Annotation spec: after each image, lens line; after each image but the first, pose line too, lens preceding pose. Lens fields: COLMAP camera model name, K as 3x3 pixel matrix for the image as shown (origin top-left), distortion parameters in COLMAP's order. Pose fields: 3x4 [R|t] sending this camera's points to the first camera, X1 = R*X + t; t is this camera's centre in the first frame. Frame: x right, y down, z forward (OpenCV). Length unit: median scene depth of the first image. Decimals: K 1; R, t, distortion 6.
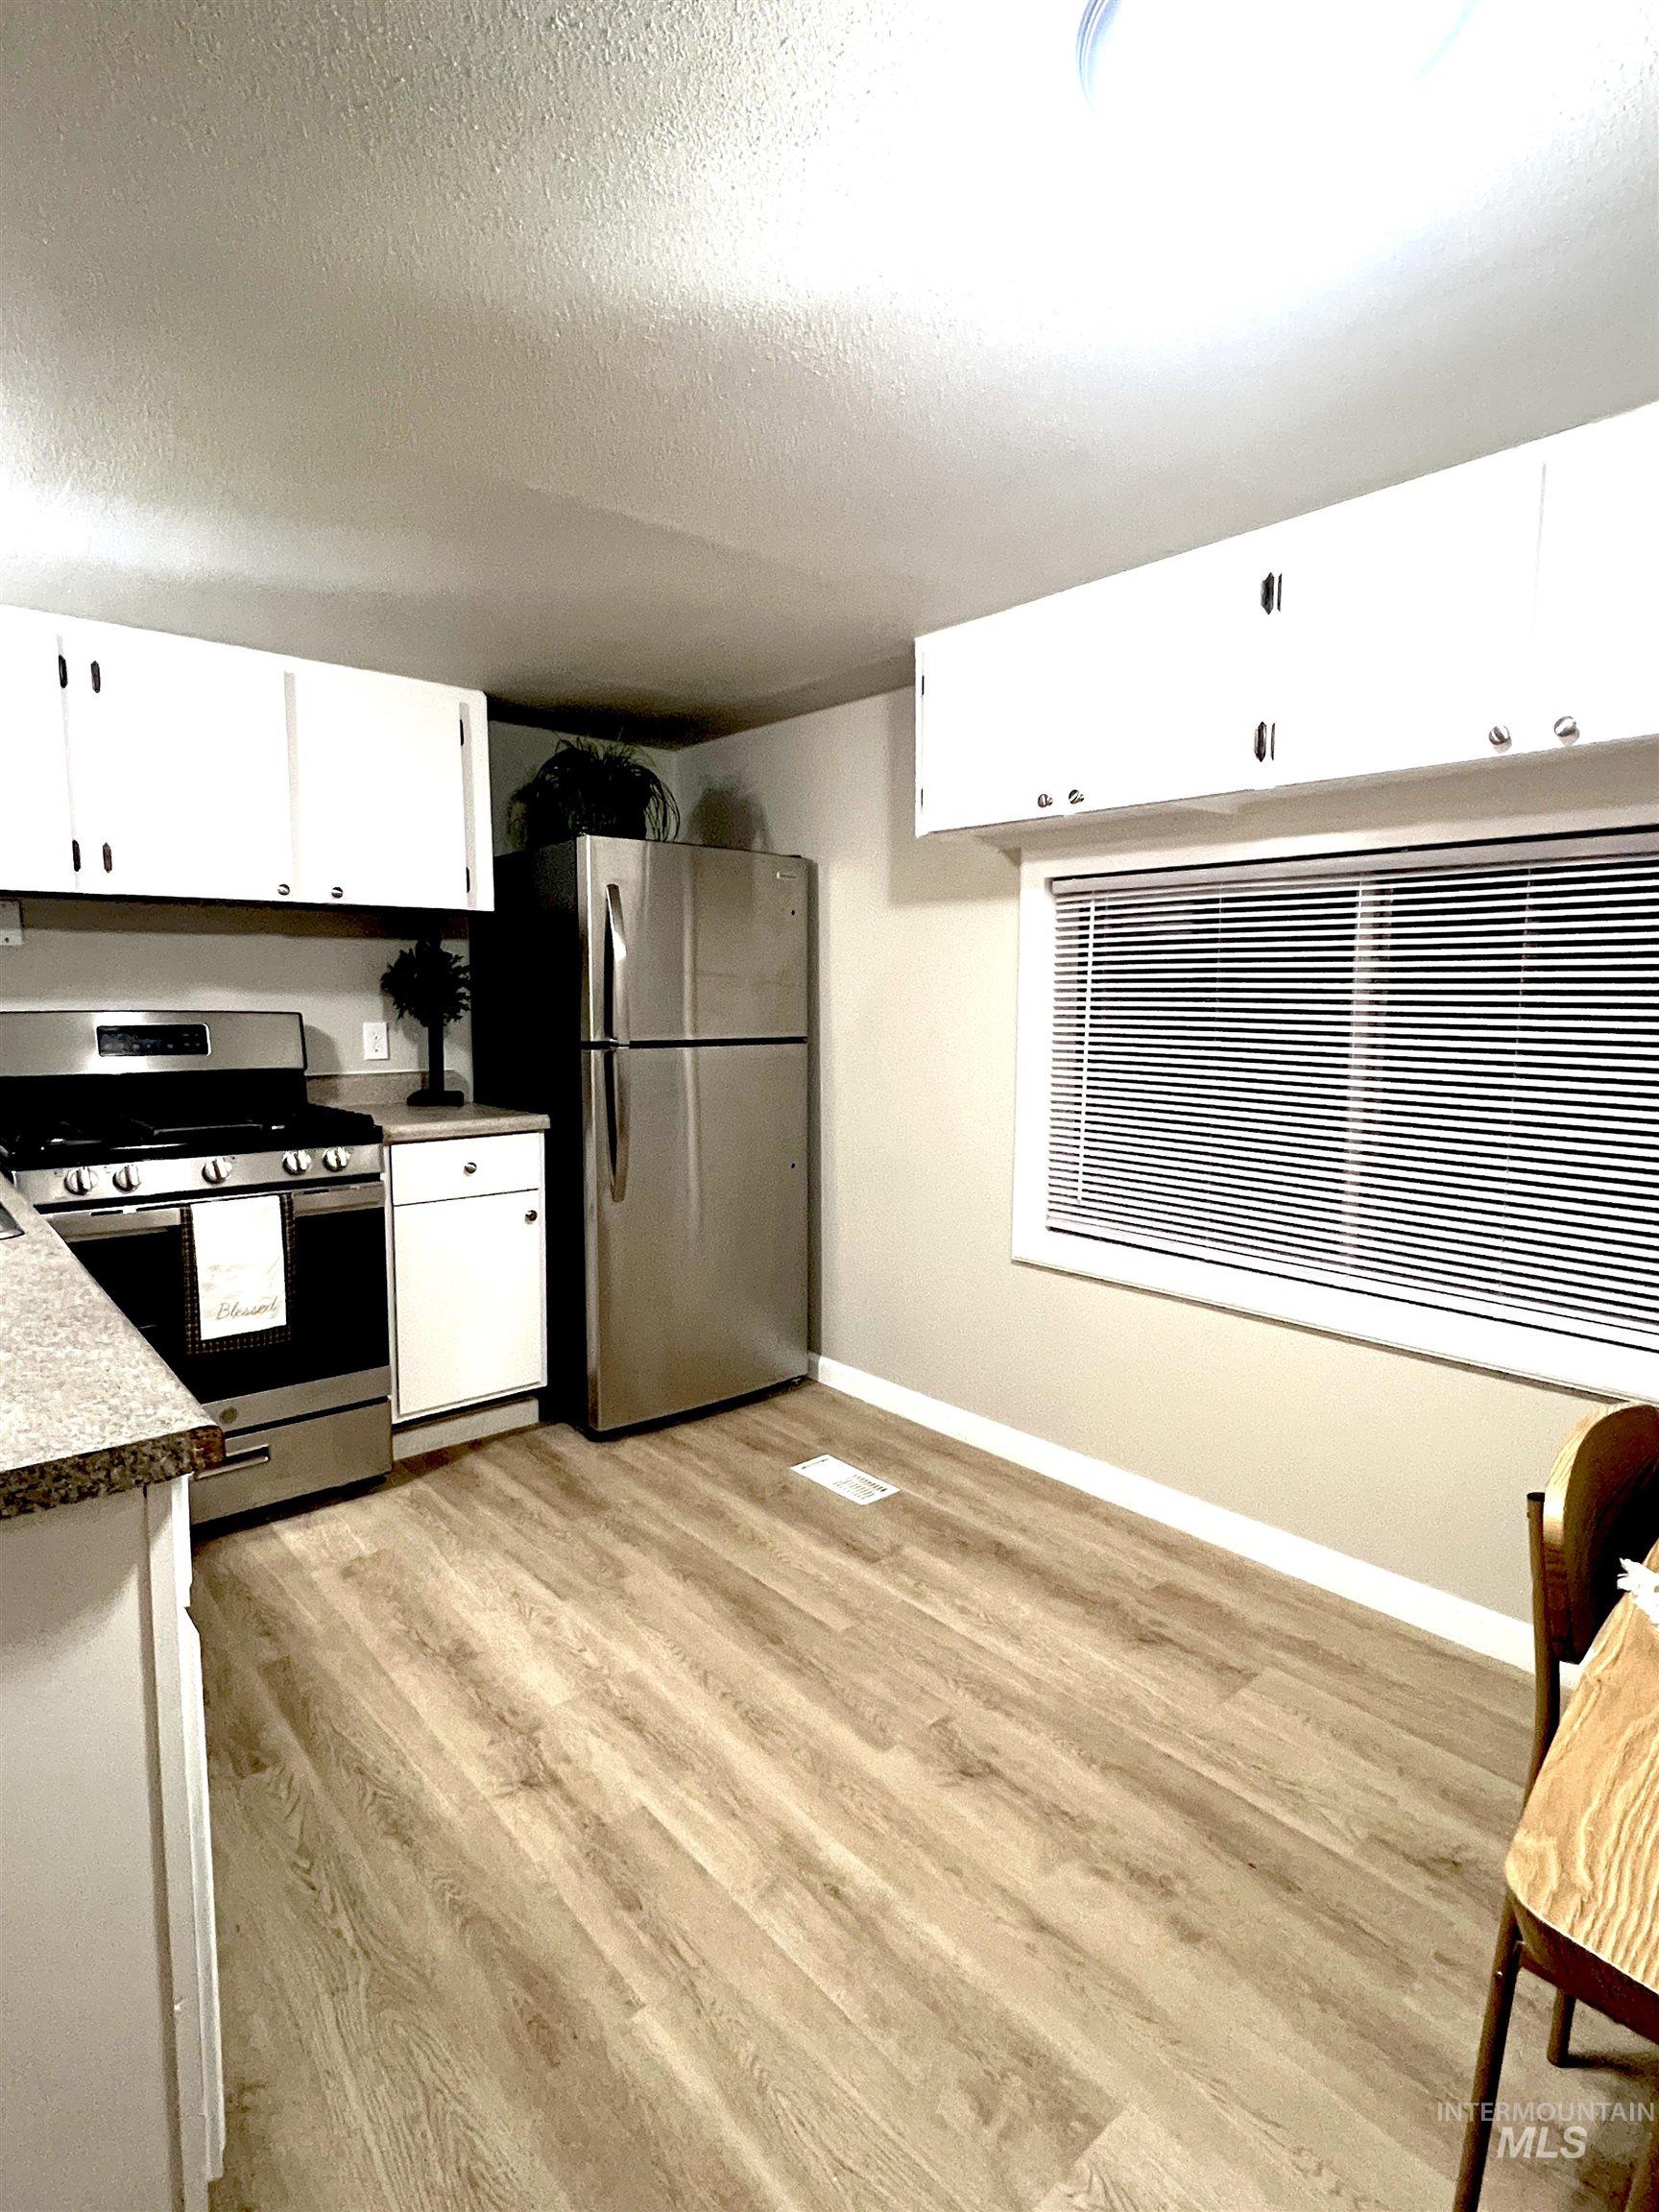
lens RADIAL K [[1114.4, 0, 807.4], [0, 1114.4, 1097.6], [0, 0, 1]] dist [0.003126, 0.000199]
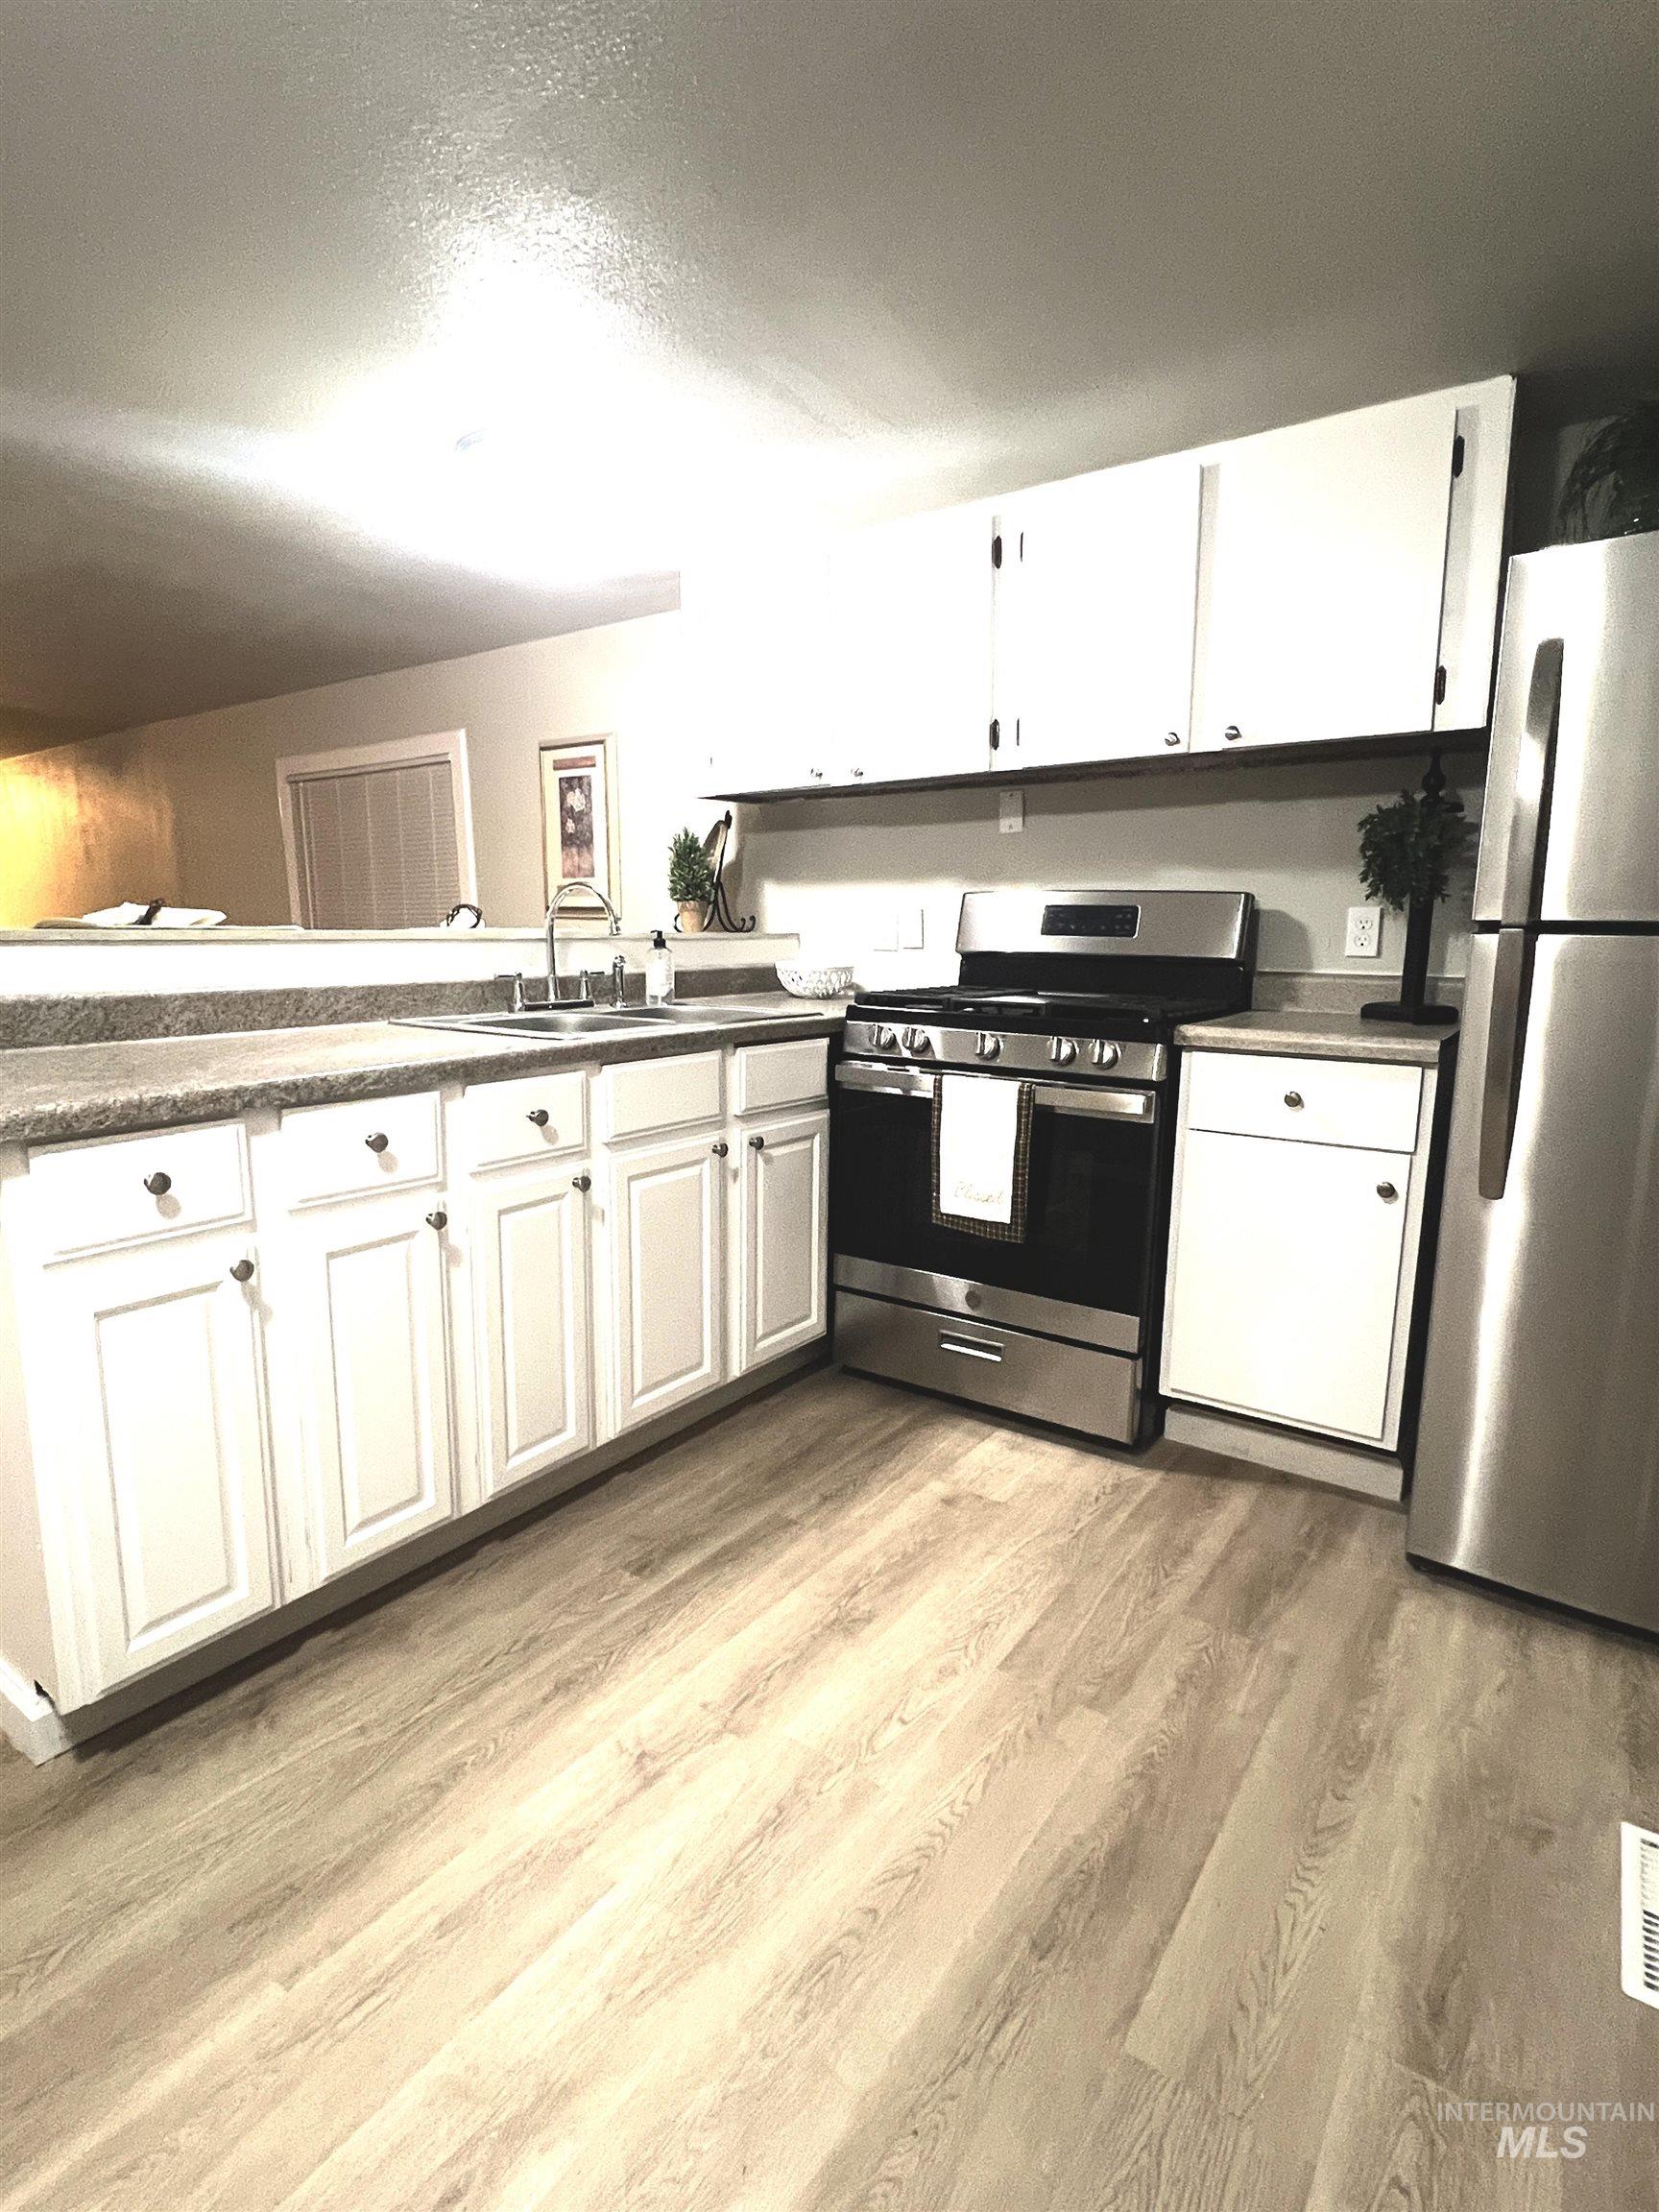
lens RADIAL K [[1114.4, 0, 807.4], [0, 1114.4, 1097.6], [0, 0, 1]] dist [0.003126, 0.000199]
pose [[0.247699, 0.143983, -0.958078, 0.350332], [-0.099721, 0.987432, 0.122612, 0.006549], [0.963691, 0.065169, 0.258944, 0.596791]]
